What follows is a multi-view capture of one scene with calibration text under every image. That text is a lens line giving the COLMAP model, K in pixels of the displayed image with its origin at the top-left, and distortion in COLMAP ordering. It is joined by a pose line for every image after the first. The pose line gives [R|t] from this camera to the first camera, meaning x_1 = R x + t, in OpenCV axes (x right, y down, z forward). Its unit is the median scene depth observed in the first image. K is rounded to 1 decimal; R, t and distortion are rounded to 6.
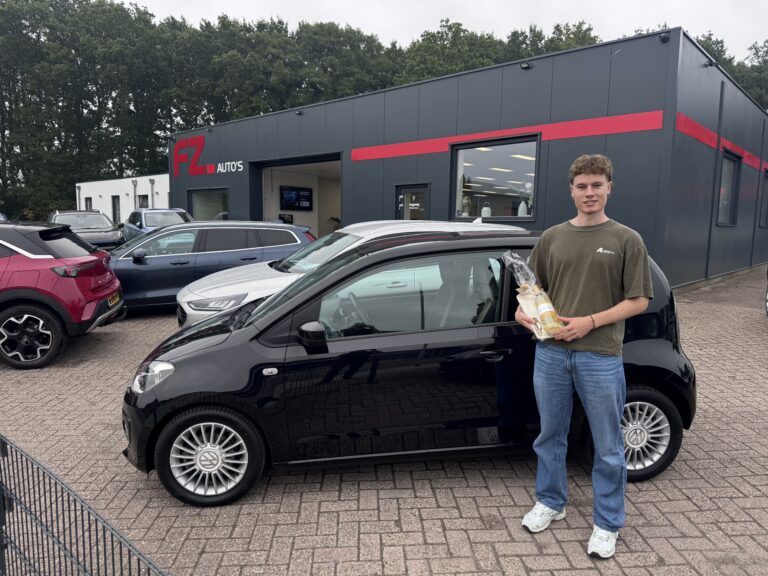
lens RADIAL K [[546.1, 0, 377.7], [0, 546.1, 291.1], [0, 0, 1]] dist [0.036975, -0.045658]
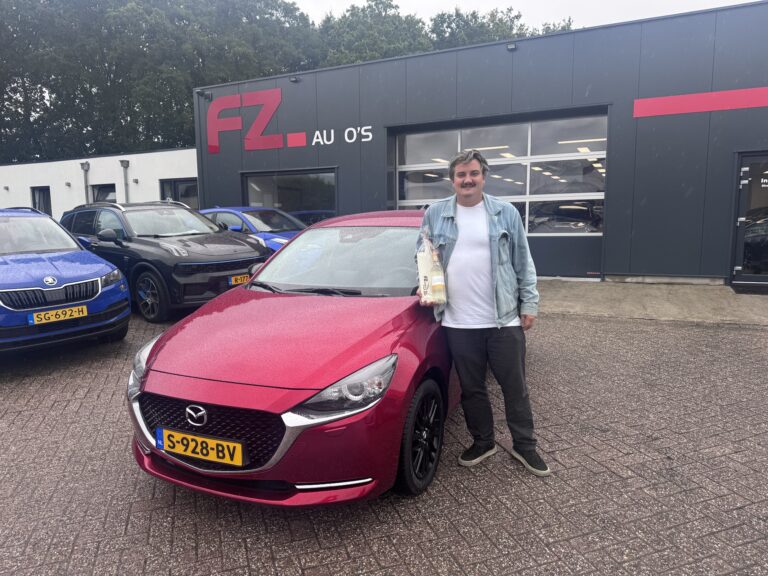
lens RADIAL K [[546.1, 0, 378.5], [0, 546.1, 290.8], [0, 0, 1]] dist [0.036975, -0.045658]
pose [[0.955057, -0.063793, 0.289477, -0.291705], [0.062466, 0.997951, 0.013831, -0.030248], [-0.289766, 0.004873, 0.957085, 0.238053]]
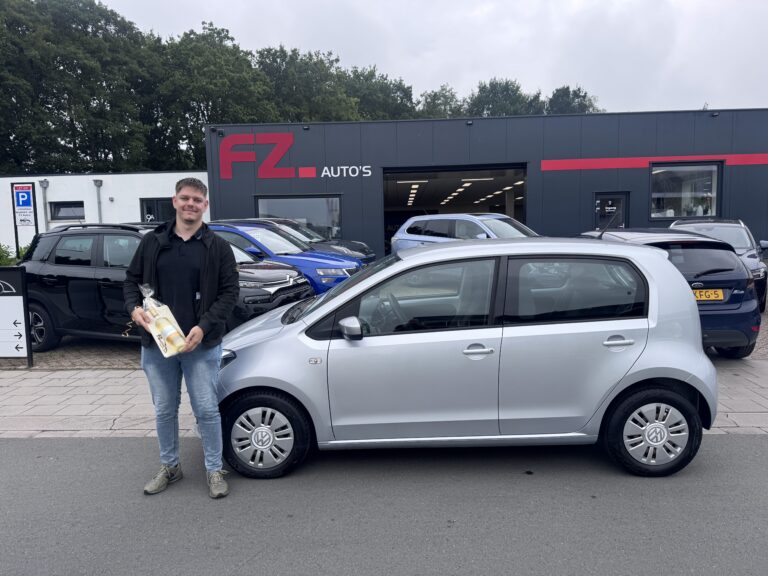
lens RADIAL K [[546.1, 0, 383.6], [0, 546.1, 290.5], [0, 0, 1]] dist [0.036975, -0.045658]
pose [[0.752349, -0.096722, 0.651625, -0.564128], [0.112251, 0.993519, 0.017869, -0.026149], [-0.649131, 0.059702, 0.758330, 0.190886]]
